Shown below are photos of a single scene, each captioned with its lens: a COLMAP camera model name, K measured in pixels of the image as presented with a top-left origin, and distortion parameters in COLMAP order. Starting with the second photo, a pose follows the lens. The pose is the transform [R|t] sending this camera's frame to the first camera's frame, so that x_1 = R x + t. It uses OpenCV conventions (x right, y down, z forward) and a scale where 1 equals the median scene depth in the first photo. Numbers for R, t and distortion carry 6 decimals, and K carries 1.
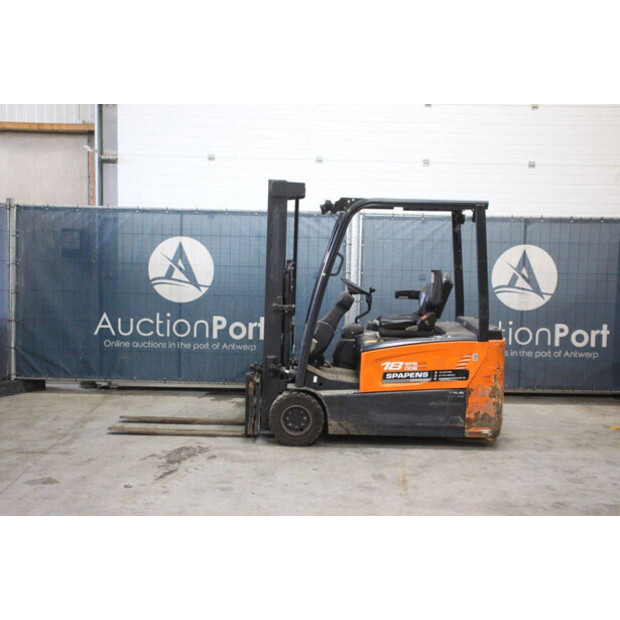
lens RADIAL K [[806.3, 0, 310.0], [0, 806.3, 310.0], [0, 0, 1]] dist [0.041059, 0.032875]
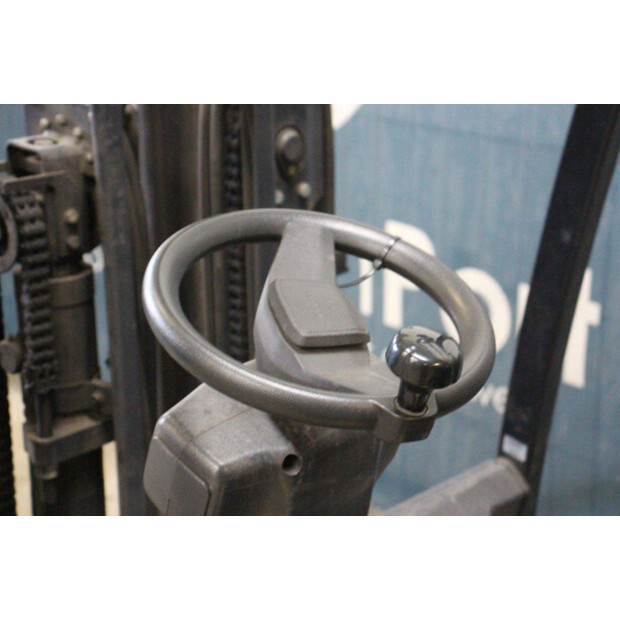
lens RADIAL K [[1453.3, 0, 310.0], [0, 1453.3, 310.0], [0, 0, 1]] dist [0.431157, 0.050829]
pose [[0.703828, 0.198359, -0.682114, 0.160069], [-0.029504, 0.967557, 0.250923, -0.081032], [0.709758, -0.156481, 0.686846, 0.911763]]
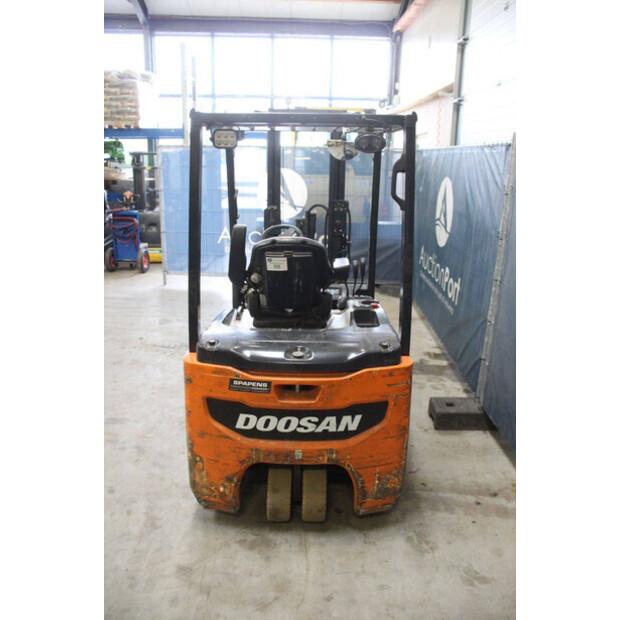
lens RADIAL K [[523.6, 0, 319.7], [0, 523.6, 310.2], [0, 0, 1]] dist [-0.169775, 0.169583]
pose [[0.015979, 0.262579, -0.964778, 0.571368], [-0.119284, 0.958511, 0.258897, -0.100050], [0.992732, 0.110946, 0.046638, 1.050487]]
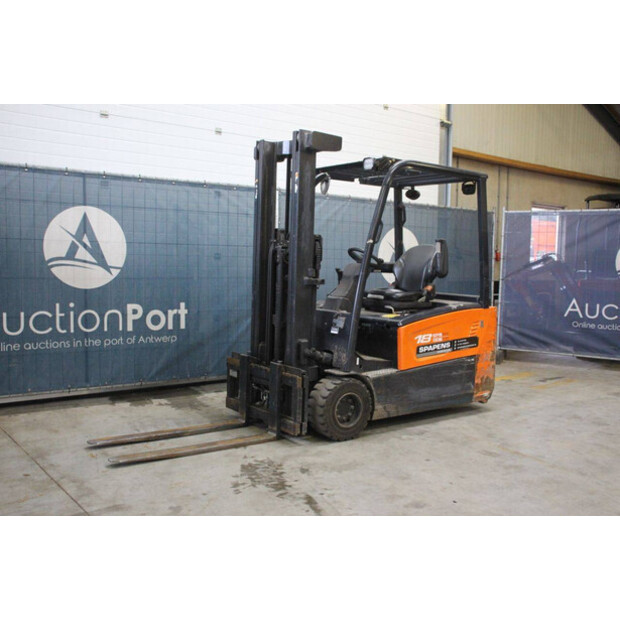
lens RADIAL K [[630.7, 0, 310.0], [0, 630.7, 310.0], [0, 0, 1]] dist [-0.064915, 0.032148]
pose [[0.807716, -0.050856, 0.587374, -0.434508], [0.050919, 0.998568, 0.016437, 0.015816], [-0.587369, 0.016632, 0.809148, 0.467657]]
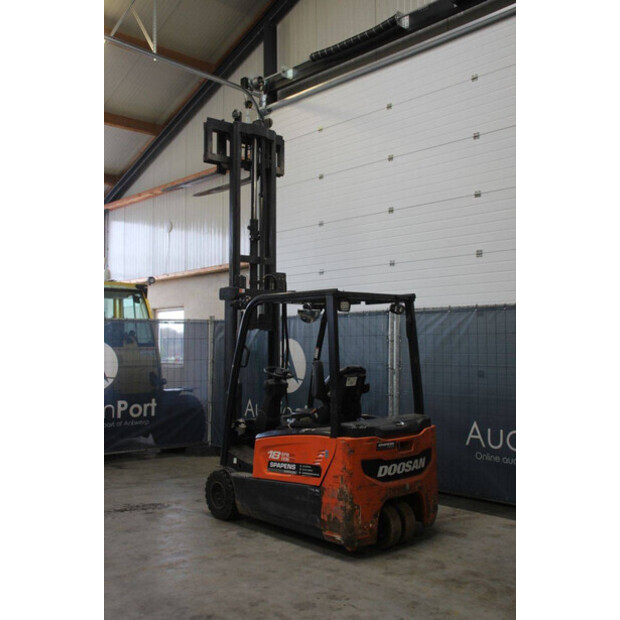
lens RADIAL K [[653.1, 0, 306.6], [0, 653.1, 320.5], [0, 0, 1]] dist [-0.012392, 0.011302]
pose [[0.670492, -0.053686, -0.739972, 0.743821], [-0.047151, 0.992279, -0.114714, -0.007387], [0.740417, 0.111805, 0.662784, 0.450496]]
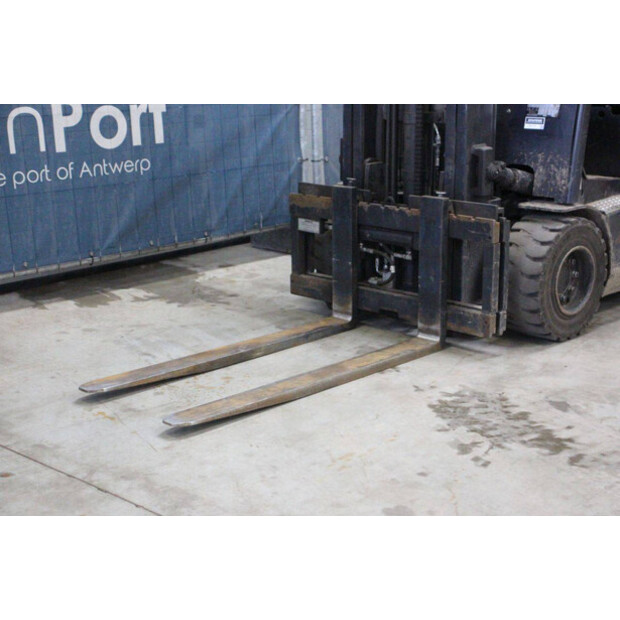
lens RADIAL K [[1077.0, 0, 310.0], [0, 1077.0, 310.0], [0, 0, 1]] dist [0.157868, 0.135072]
pose [[0.707956, -0.212279, 0.673599, -0.512653], [0.098361, 0.974100, 0.203601, 0.017320], [-0.699373, -0.077885, 0.710501, 0.667591]]
